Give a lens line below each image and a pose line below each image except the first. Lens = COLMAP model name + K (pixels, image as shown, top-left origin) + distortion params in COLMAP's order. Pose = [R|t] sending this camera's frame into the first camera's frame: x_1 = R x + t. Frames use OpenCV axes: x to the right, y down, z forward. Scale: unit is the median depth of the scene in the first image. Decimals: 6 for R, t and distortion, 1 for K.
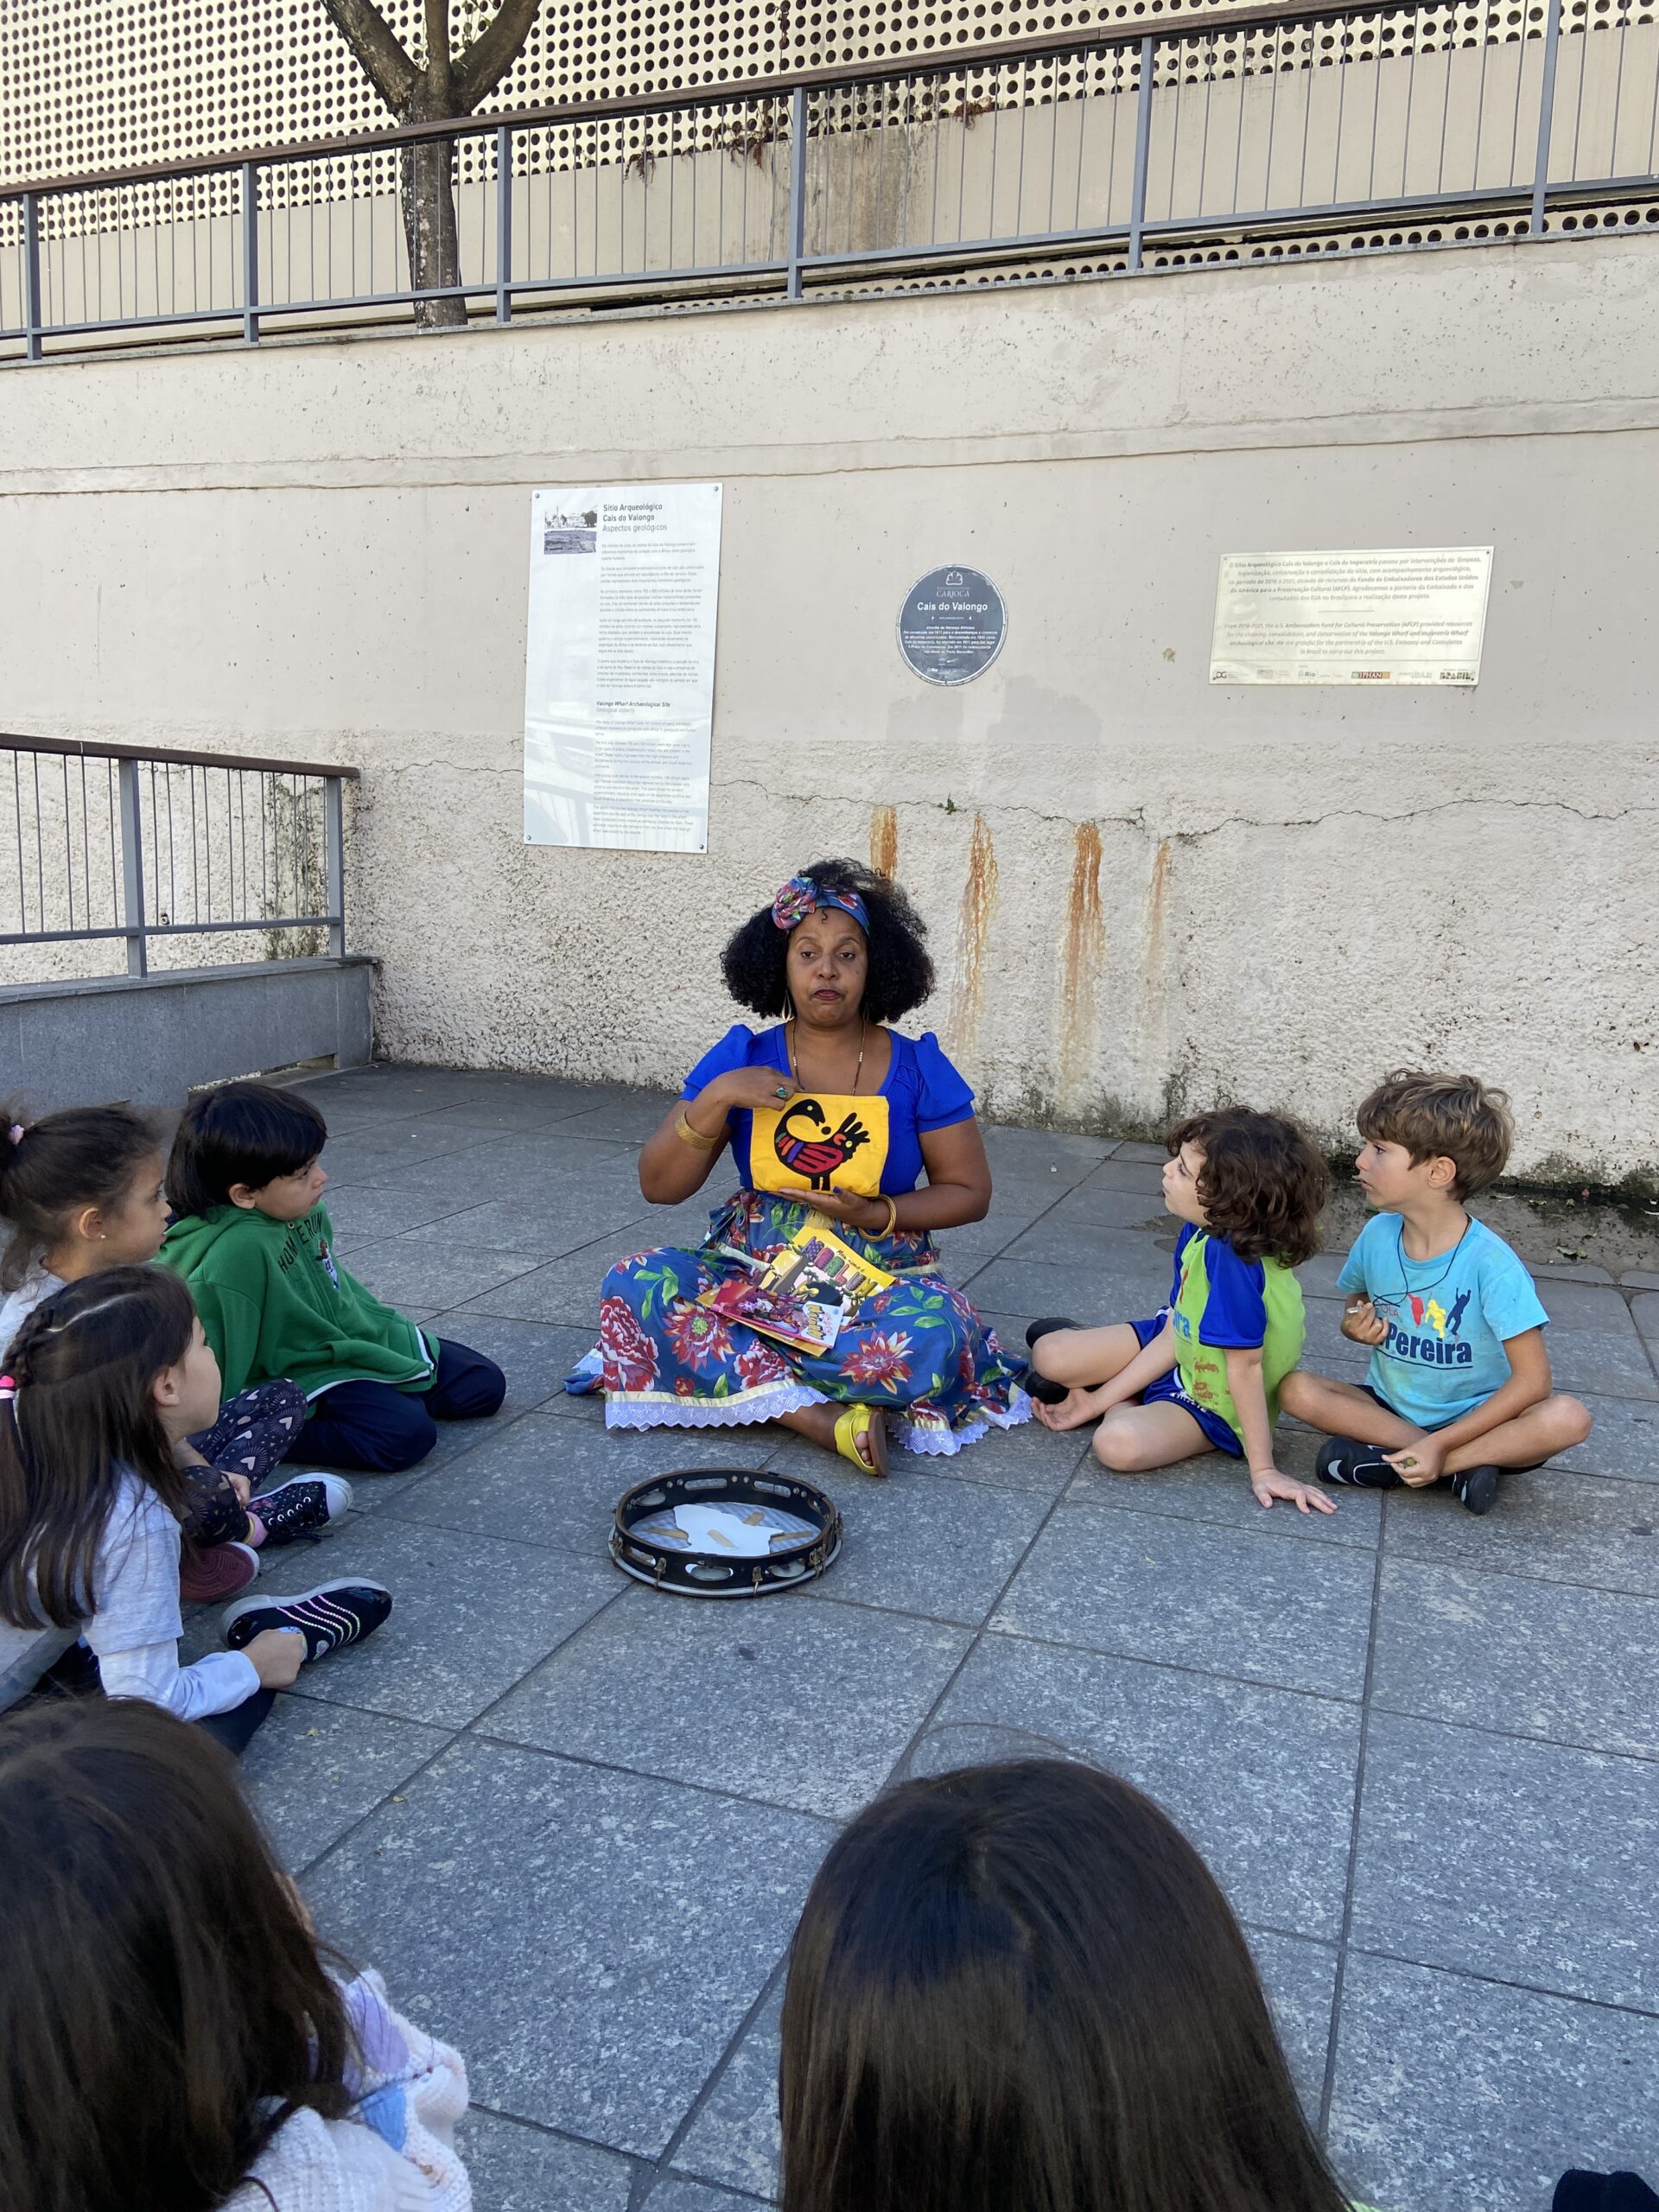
lens RADIAL K [[1656.8, 0, 851.2], [0, 1656.8, 1083.9], [0, 0, 1]] dist [0.119243, -0.151514]
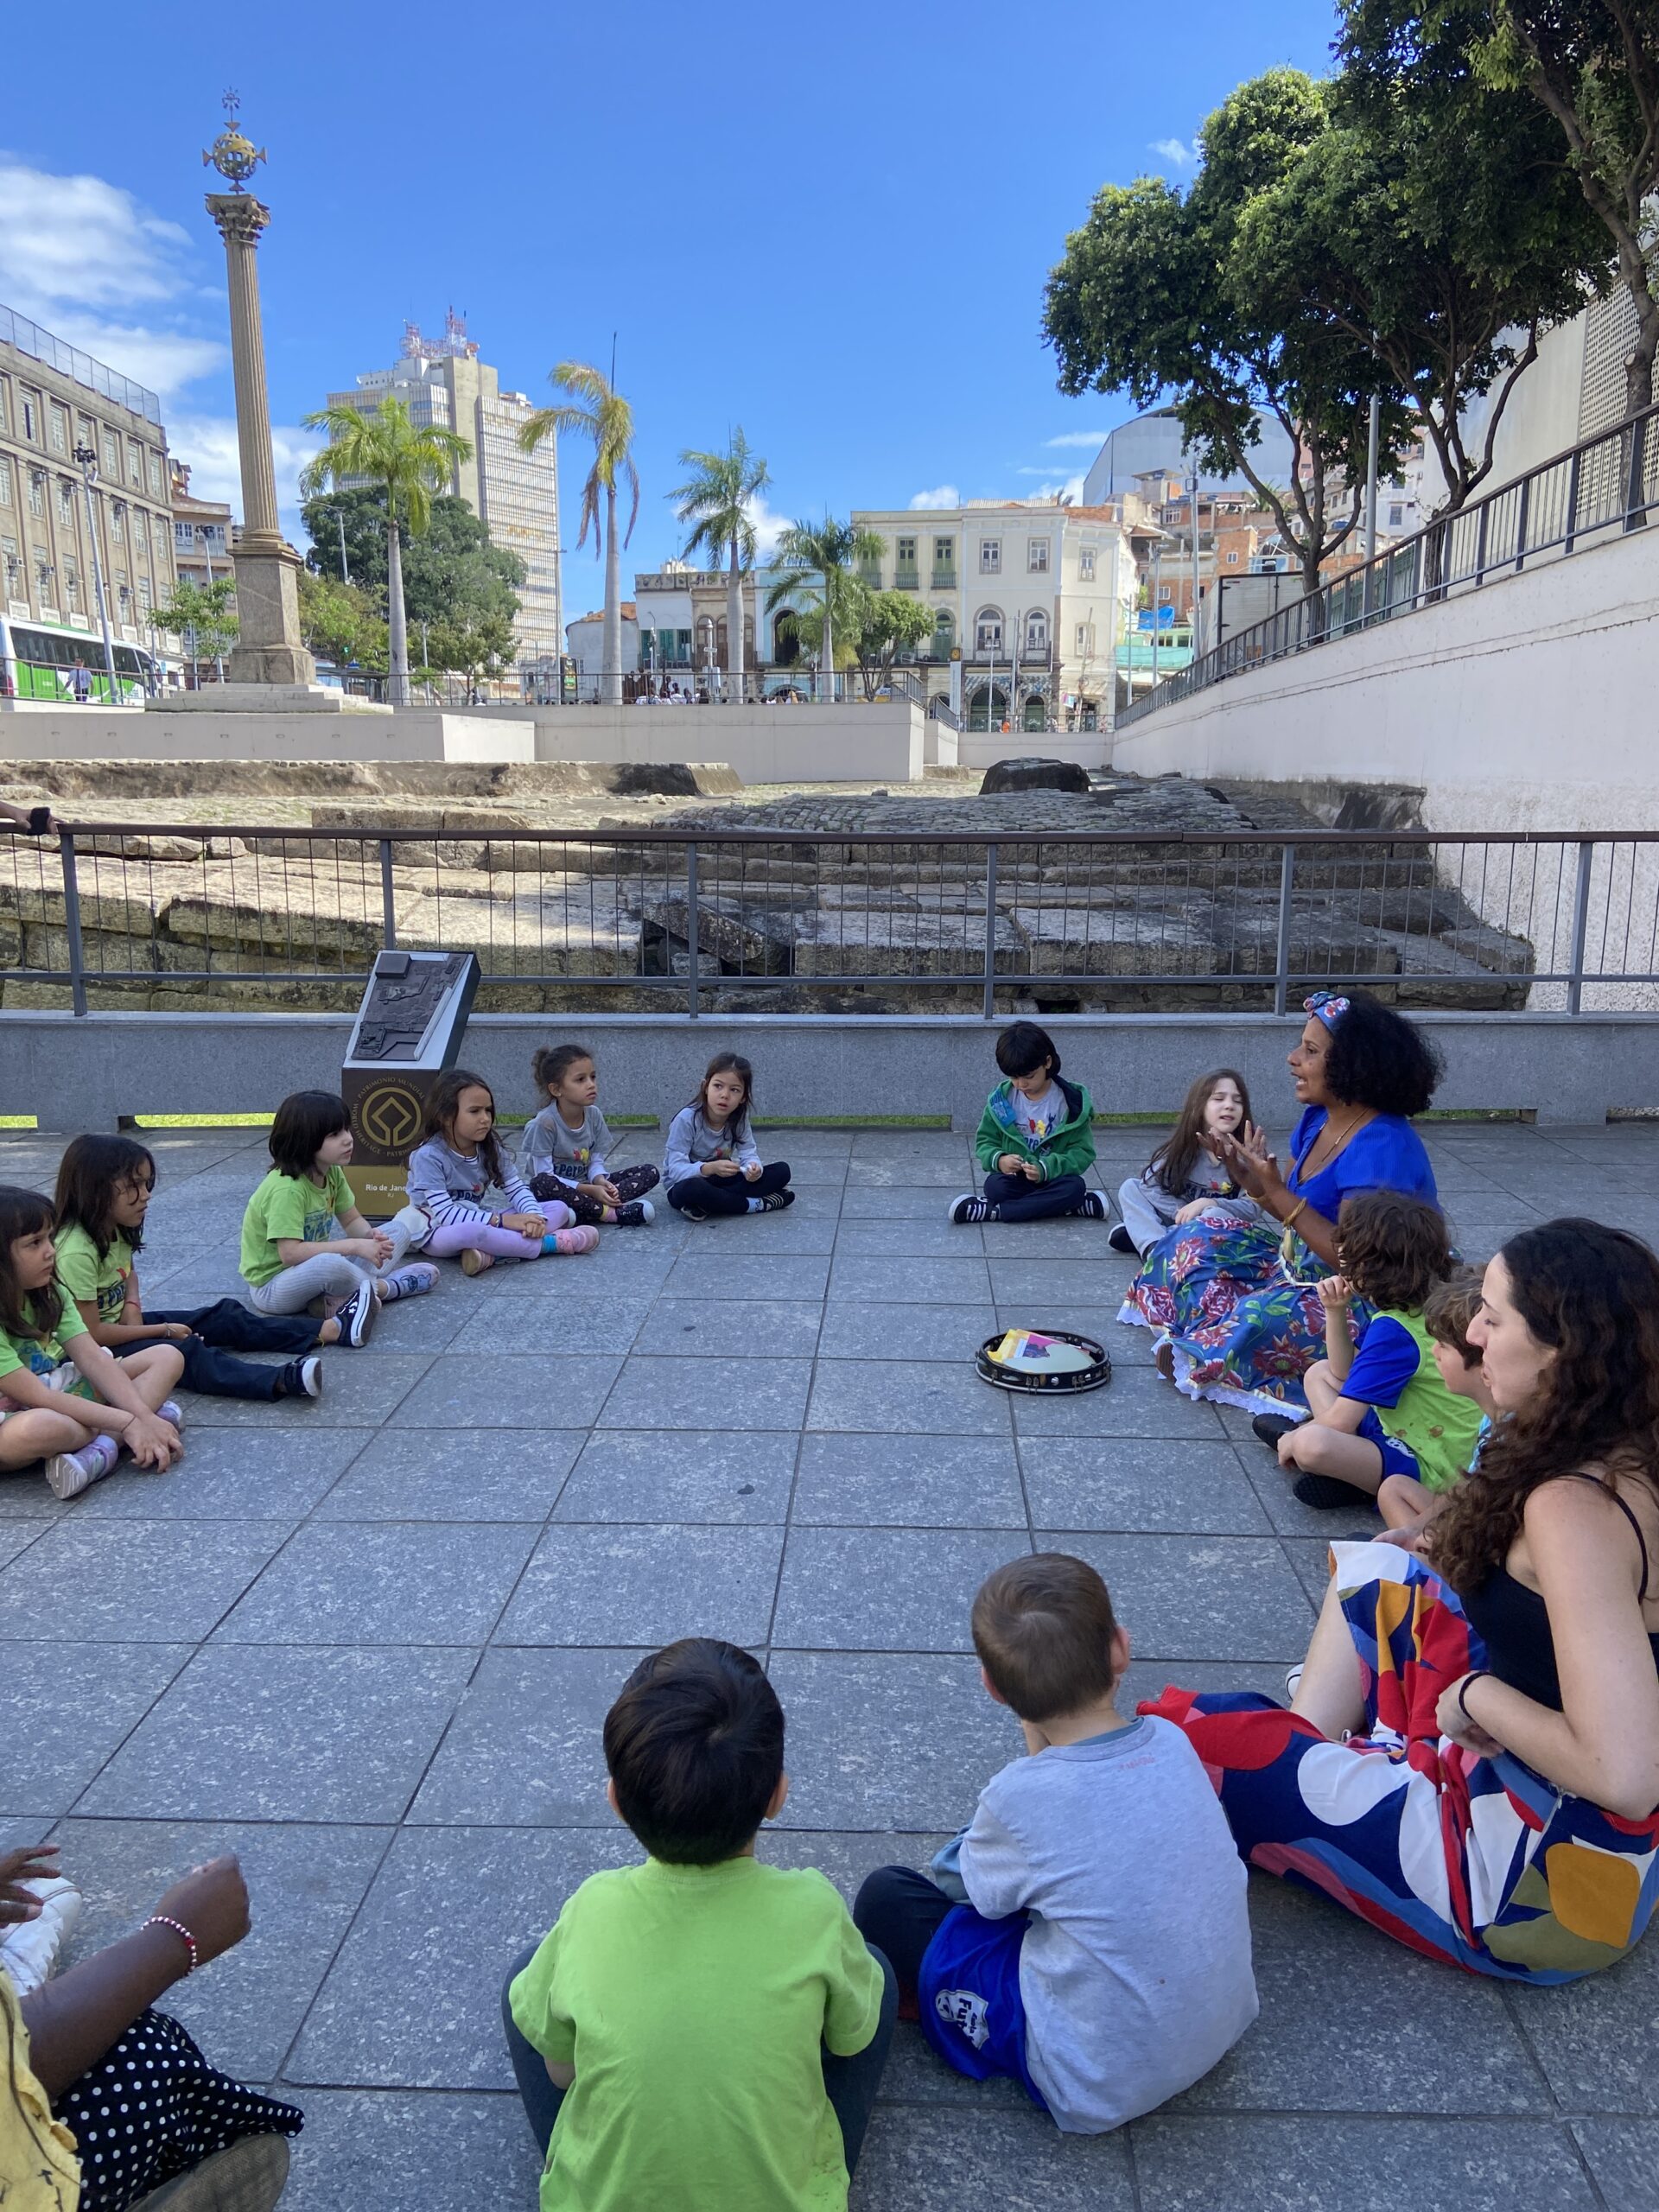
lens RADIAL K [[1655.2, 0, 858.1], [0, 1655.2, 1085.6], [0, 0, 1]] dist [0.118557, -0.152924]
pose [[0.304372, 0.139093, -0.942343, 0.588103], [-0.132477, 0.985849, 0.102725, -0.067331], [0.943296, 0.093572, 0.318491, 0.100368]]
